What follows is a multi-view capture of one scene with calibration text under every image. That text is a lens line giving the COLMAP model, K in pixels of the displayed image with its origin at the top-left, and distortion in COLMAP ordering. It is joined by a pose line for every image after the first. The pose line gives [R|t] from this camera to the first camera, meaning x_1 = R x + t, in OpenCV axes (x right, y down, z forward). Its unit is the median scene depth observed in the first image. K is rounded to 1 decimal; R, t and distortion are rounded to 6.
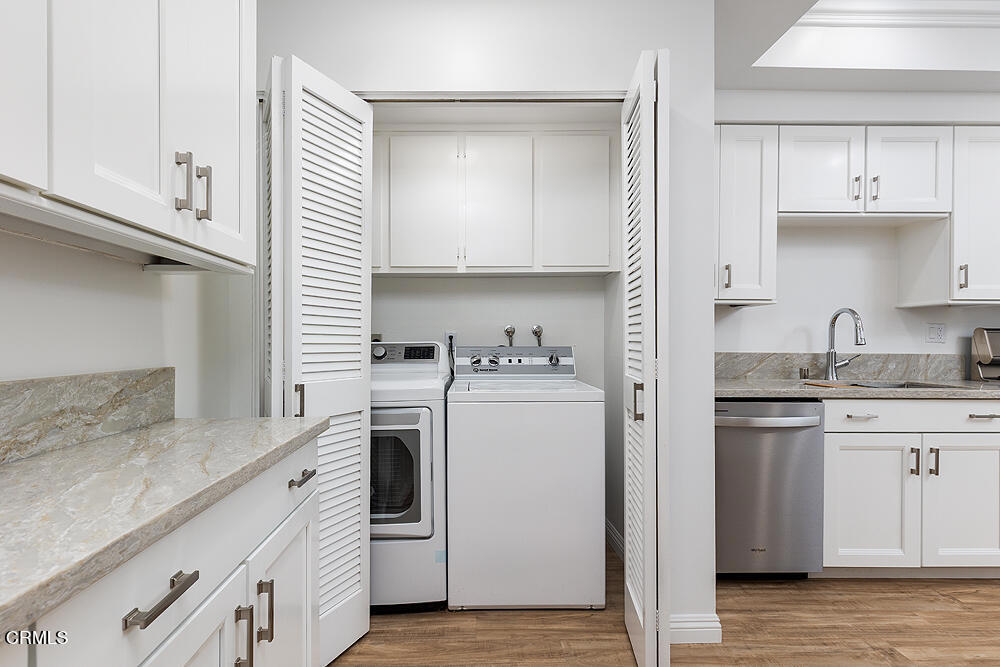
lens RADIAL K [[477.3, 0, 495.5], [0, 477.3, 340.7], [0, 0, 1]] dist [0.004317, 0.000615]
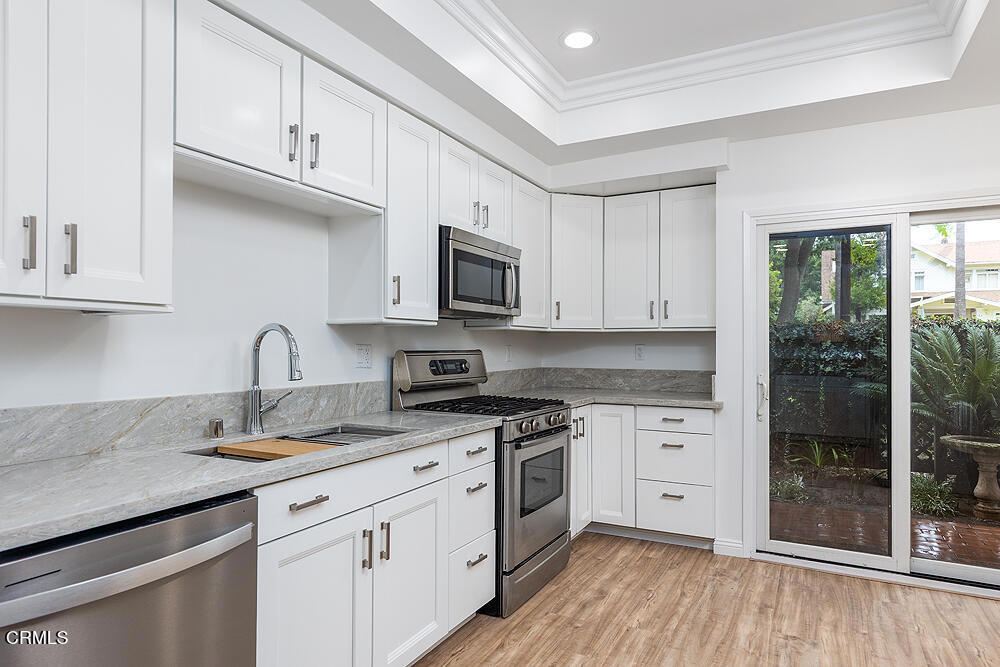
lens RADIAL K [[587.4, 0, 500.1], [0, 587.4, 341.5], [0, 0, 1]] dist [0.003132, 0.000682]
pose [[0.496361, 0.003301, 0.868110, 0.194124], [0.002377, 0.999984, -0.005162, -0.040312], [-0.868113, 0.004626, 0.496346, 0.348632]]
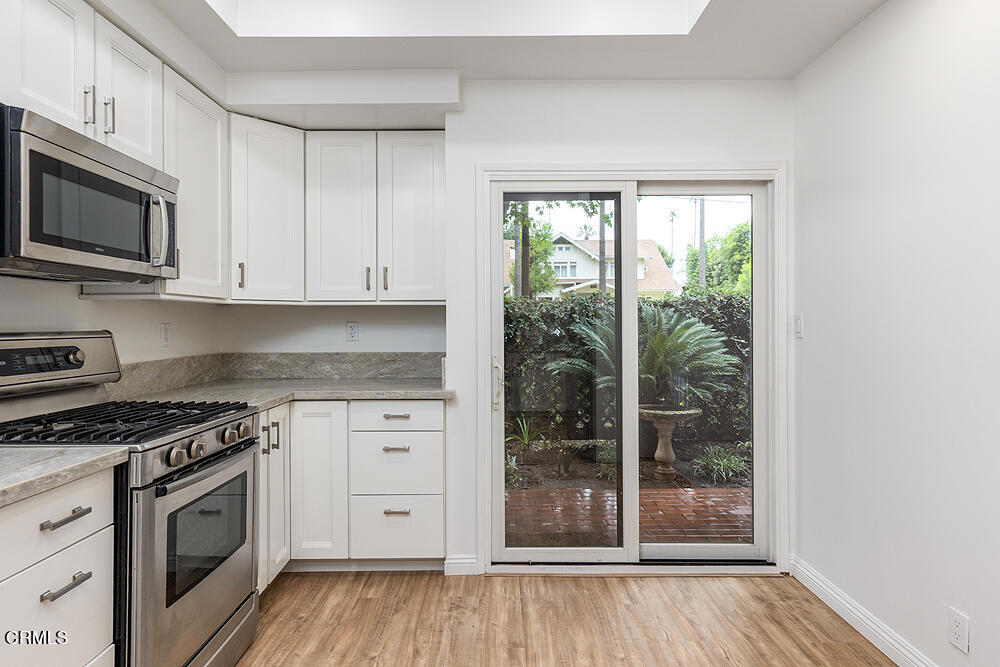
lens RADIAL K [[582.3, 0, 481.3], [0, 582.3, 321.0], [0, 0, 1]] dist [0.004338, 0.000732]
pose [[0.049159, 0.001752, 0.998789, 0.529124], [0.006521, 0.999977, -0.002075, -0.036704], [-0.998770, 0.006615, 0.049147, 0.473821]]
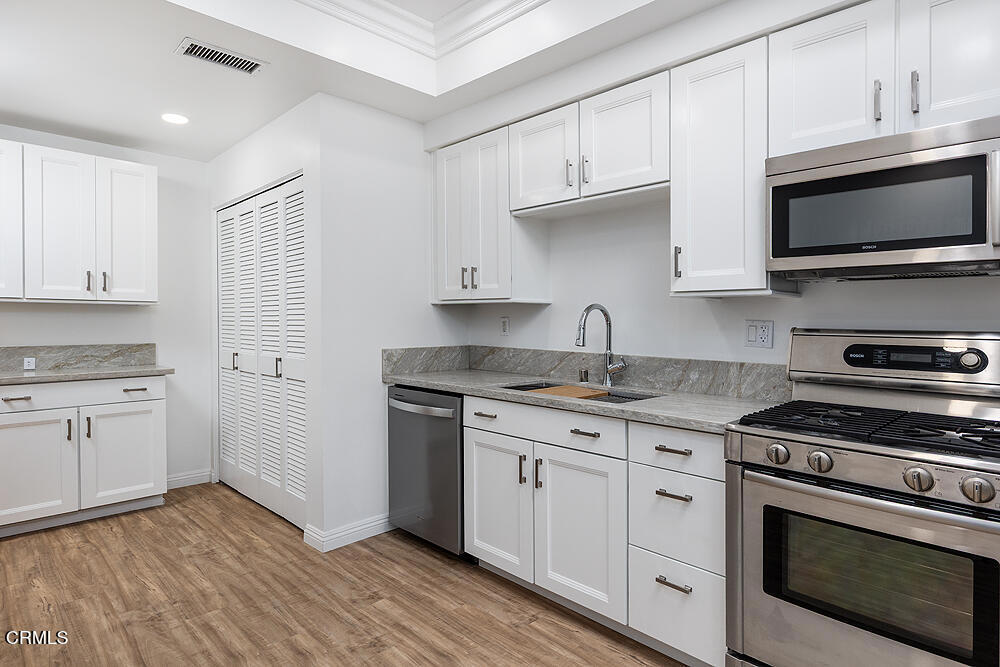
lens RADIAL K [[565.5, 0, 529.0], [0, 565.5, 327.9], [0, 0, 1]] dist [0.001283, 0.000584]
pose [[0.699078, 0.012754, -0.714932, 1.460193], [-0.006707, 0.999914, 0.011280, -0.036715], [0.715014, -0.003091, 0.699103, 0.192659]]
